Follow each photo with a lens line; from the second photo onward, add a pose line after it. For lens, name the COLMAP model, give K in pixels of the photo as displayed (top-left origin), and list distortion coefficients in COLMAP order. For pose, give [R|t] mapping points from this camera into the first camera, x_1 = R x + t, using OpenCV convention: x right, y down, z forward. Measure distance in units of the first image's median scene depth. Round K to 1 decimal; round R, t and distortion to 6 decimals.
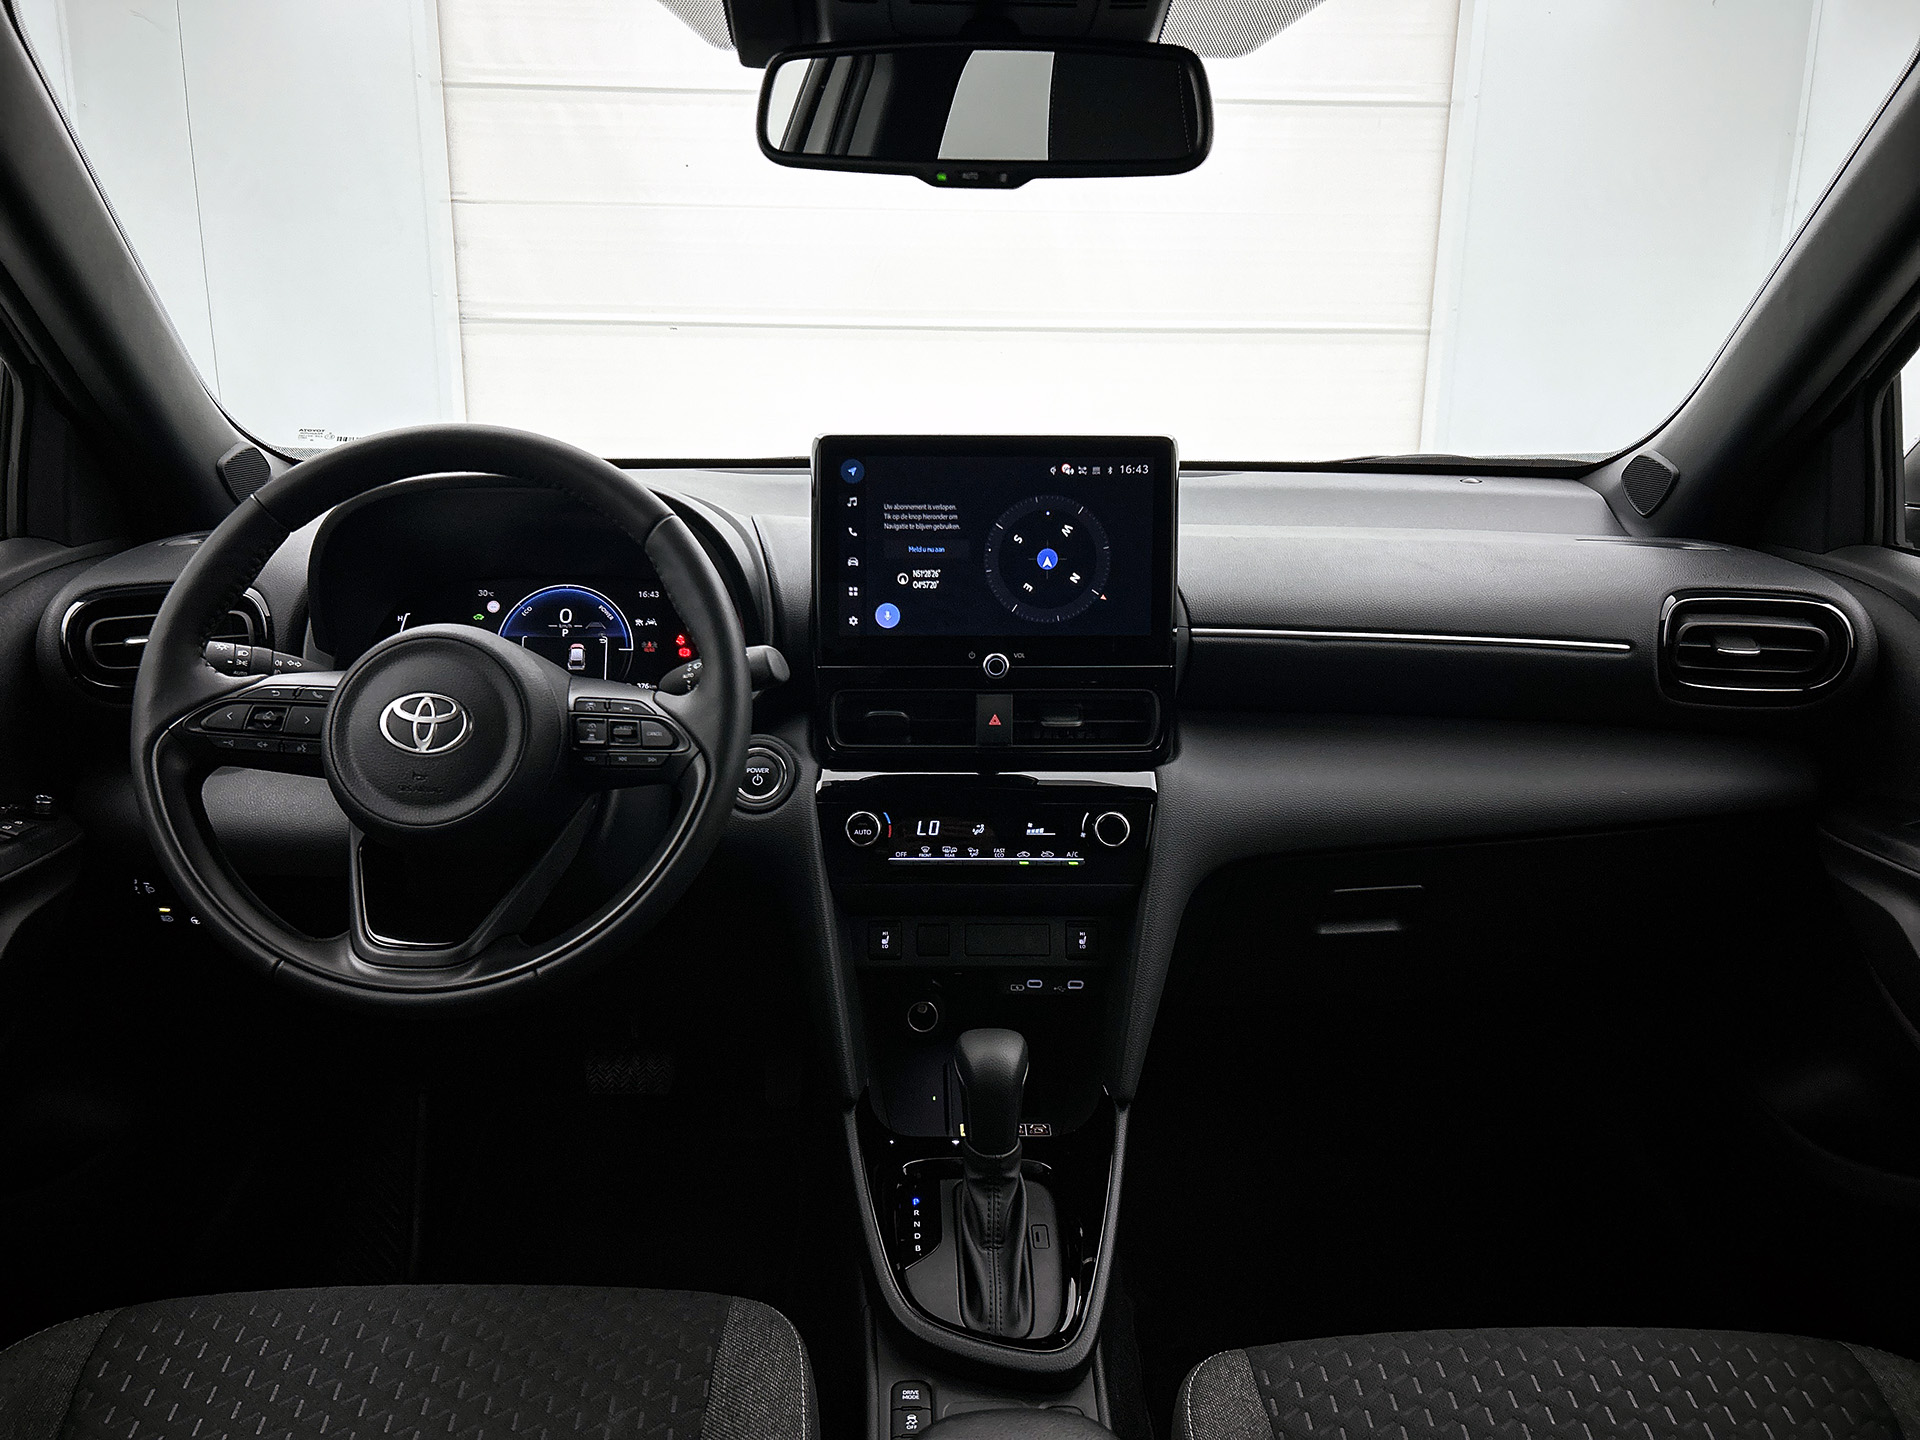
lens RADIAL K [[1451.9, 0, 947.1], [0, 1451.9, 716.8], [0, 0, 1]] dist [0.024127, 0.015829]
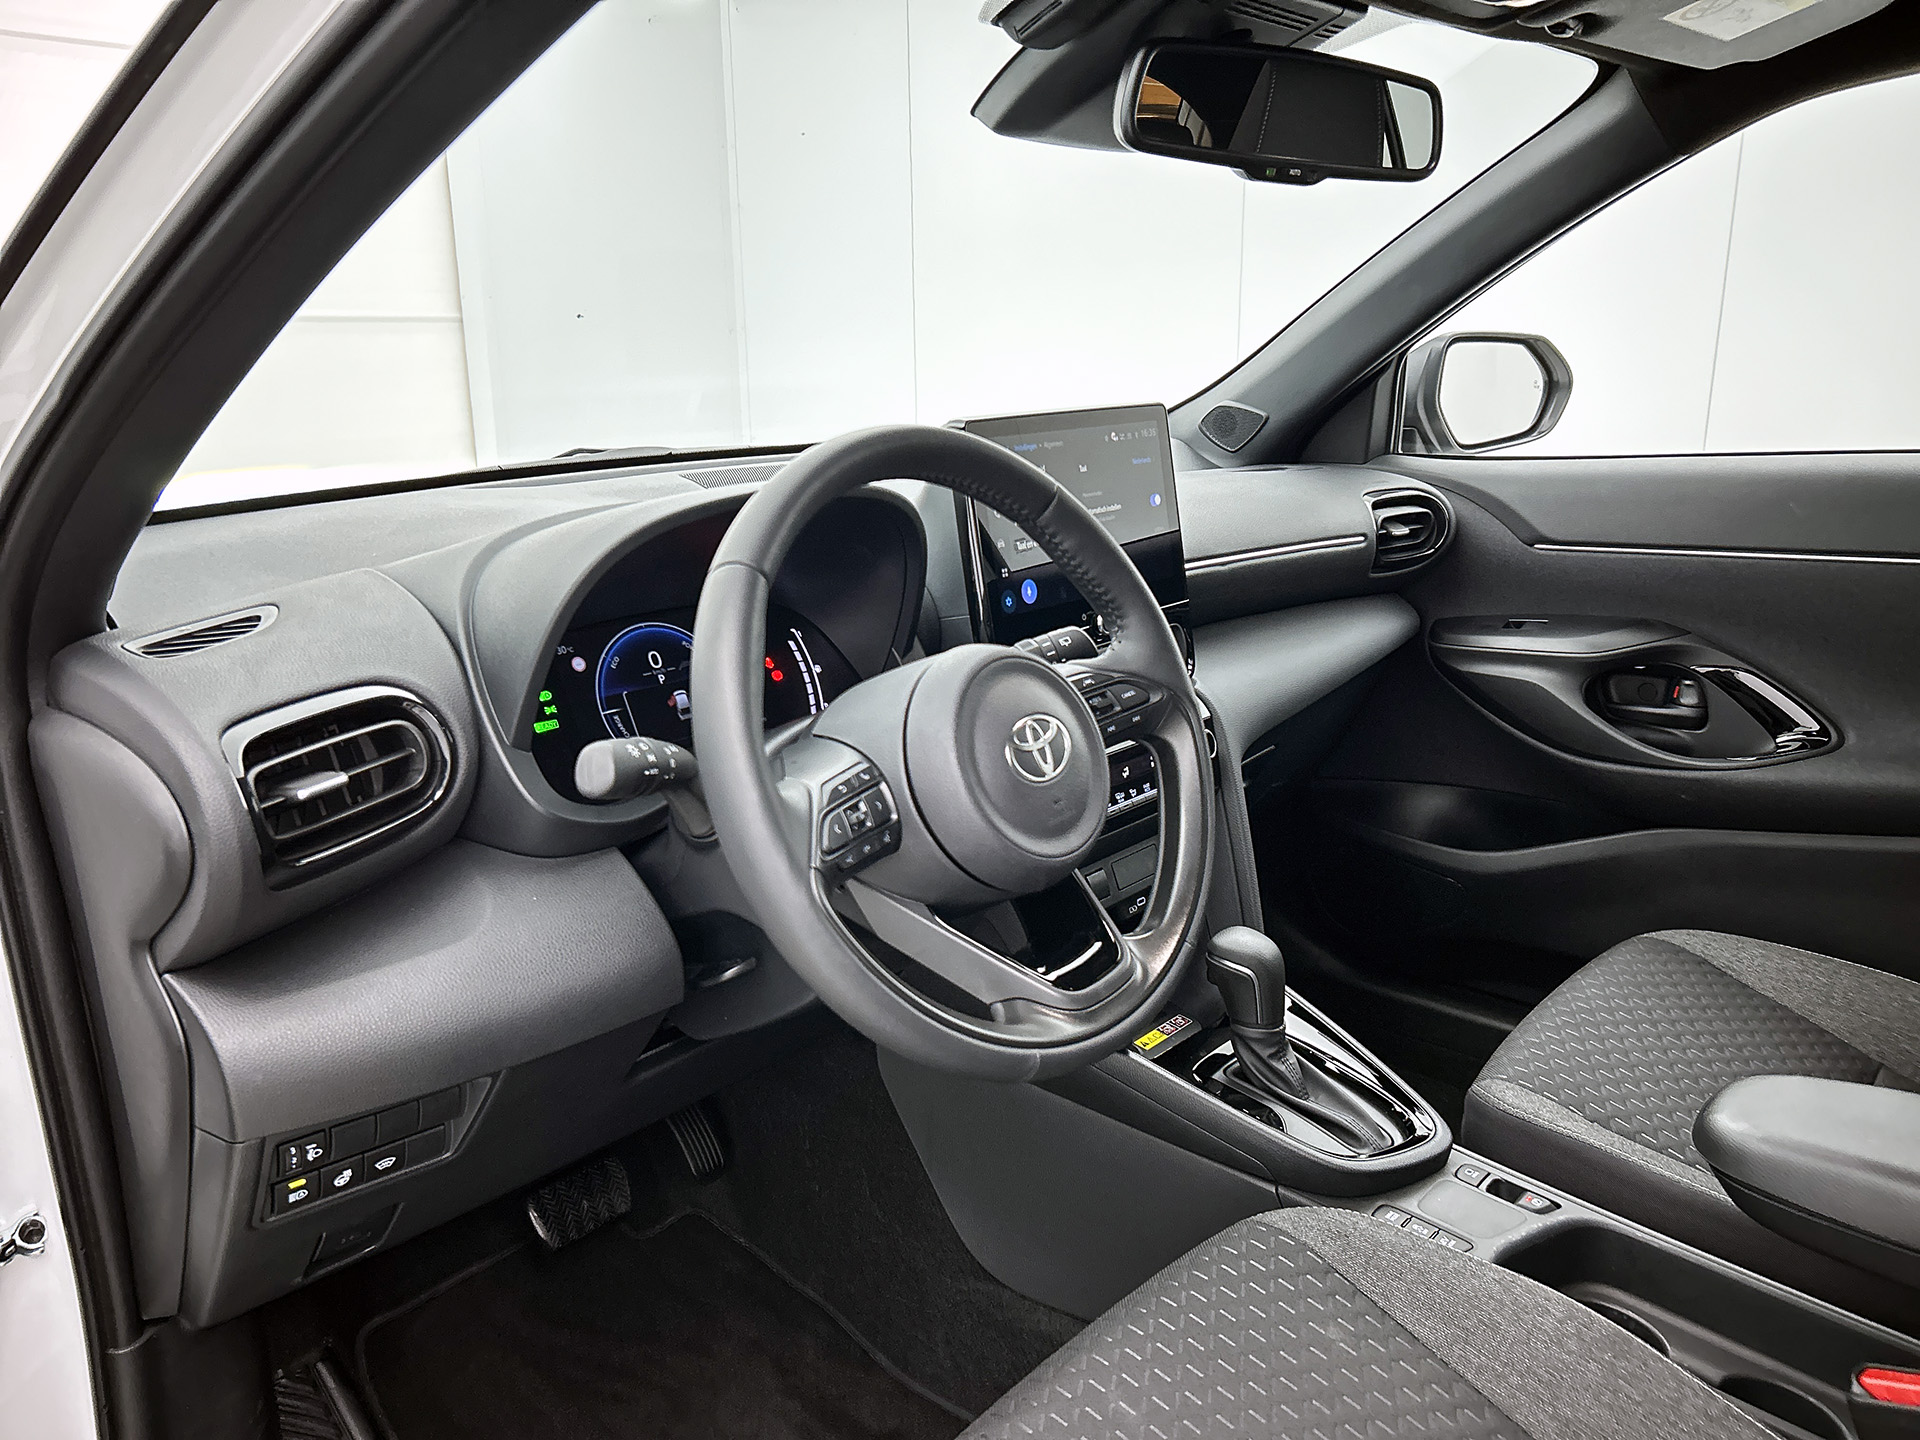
lens RADIAL K [[1451.9, 0, 975.2], [0, 1451.9, 735.6], [0, 0, 1]] dist [0.024127, 0.015829]
pose [[0.683918, -0.214763, 0.697233, -0.778900], [0.201714, 0.974100, 0.102182, -0.080009], [-0.701119, 0.070758, 0.709525, 0.292211]]
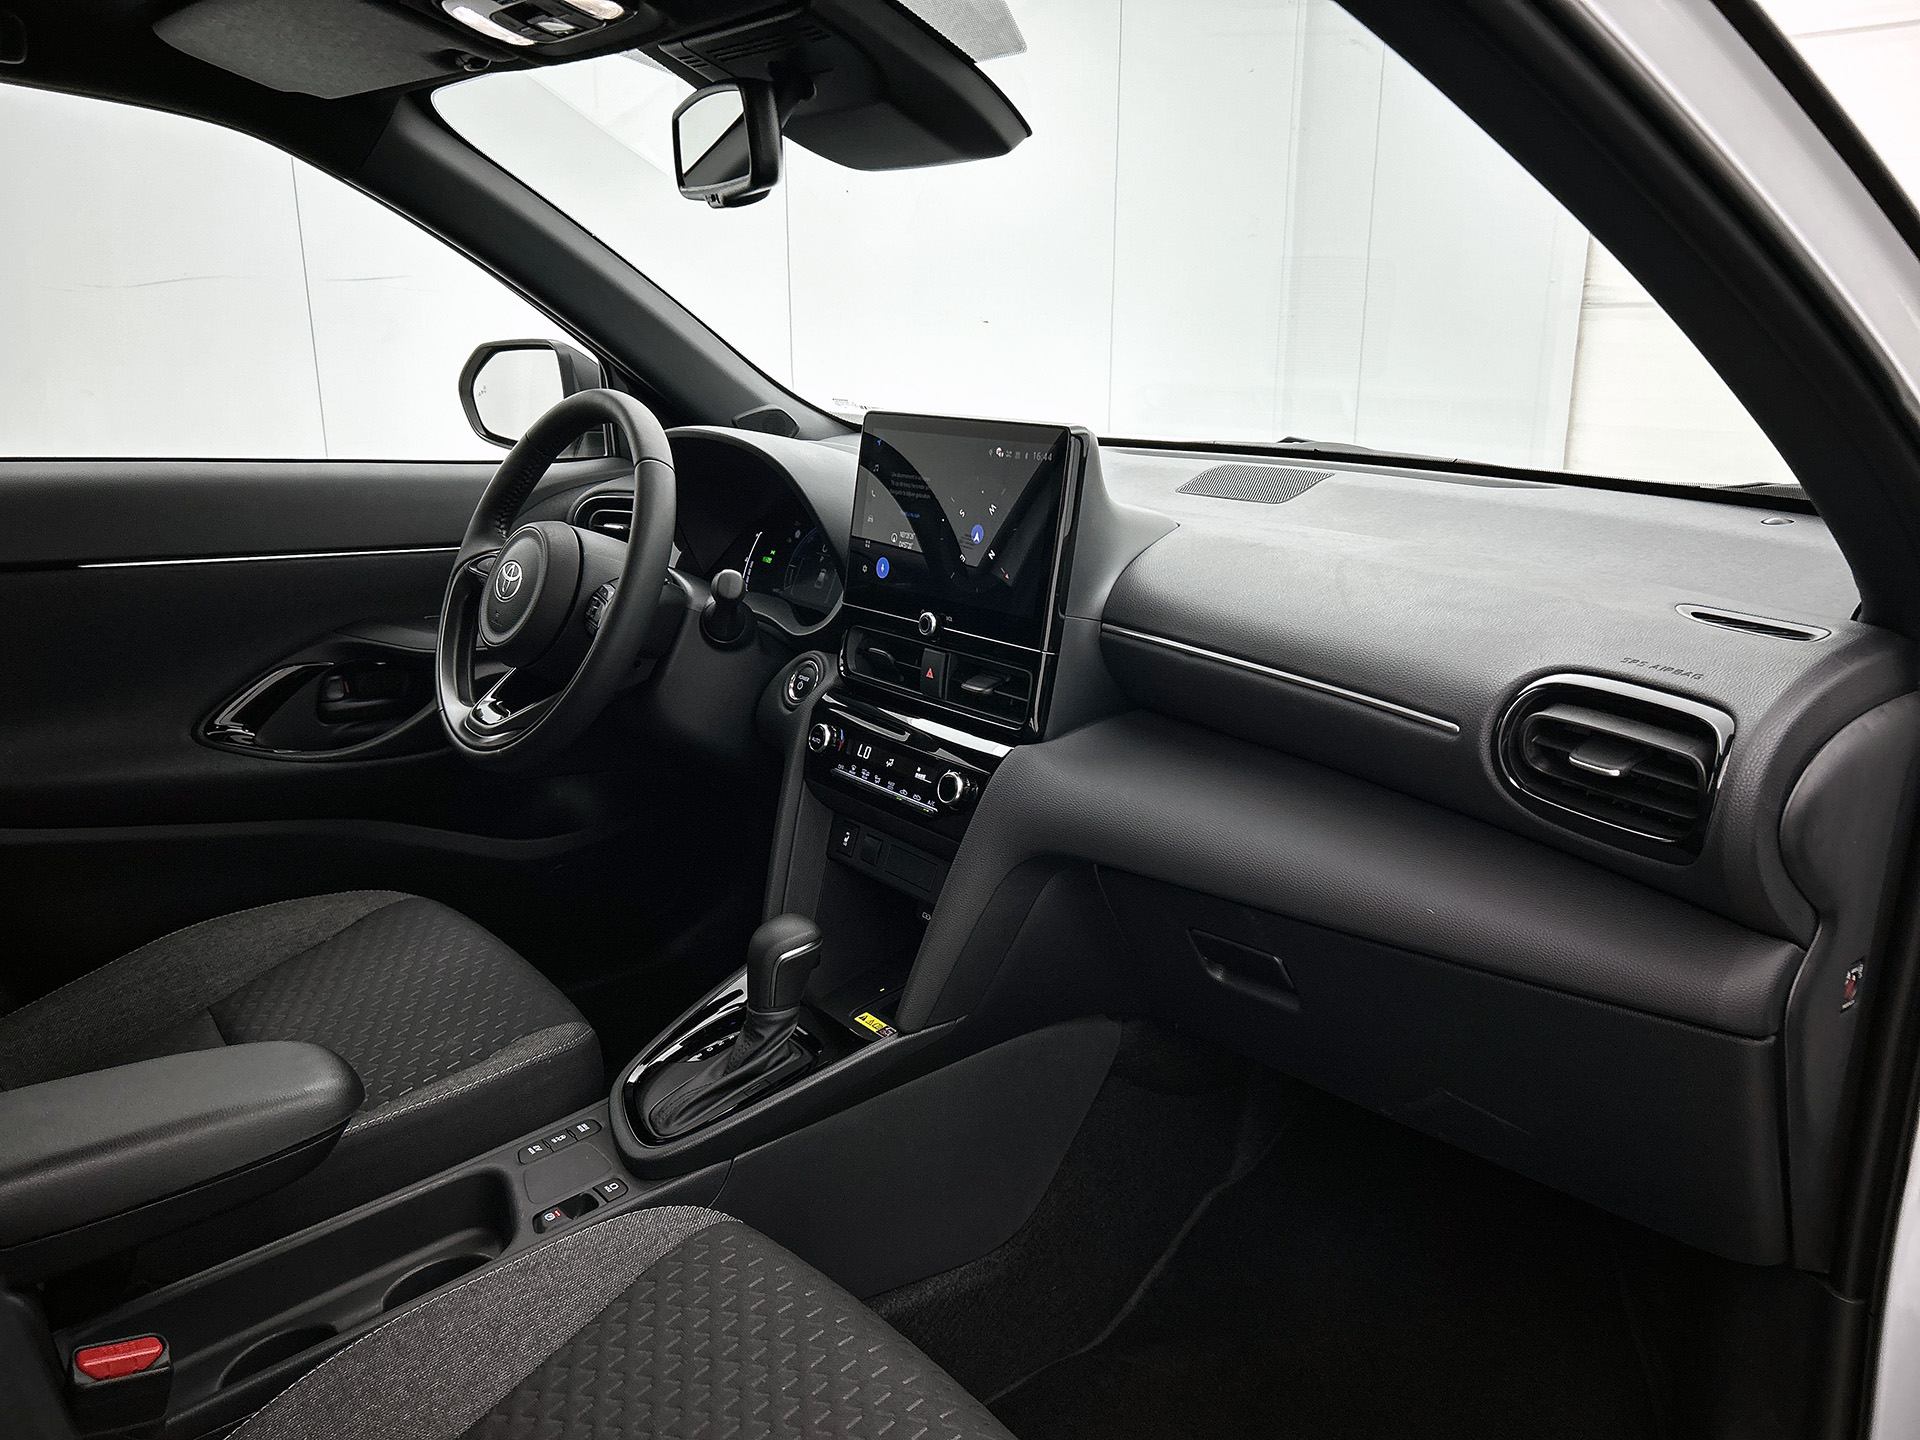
lens RADIAL K [[1451.9, 0, 969.3], [0, 1451.9, 721.5], [0, 0, 1]] dist [0.024127, 0.015829]
pose [[0.611827, 0.202088, -0.764741, 0.887564], [-0.192662, 0.975769, 0.103715, -0.080612], [0.767170, 0.083881, 0.635936, 0.309168]]
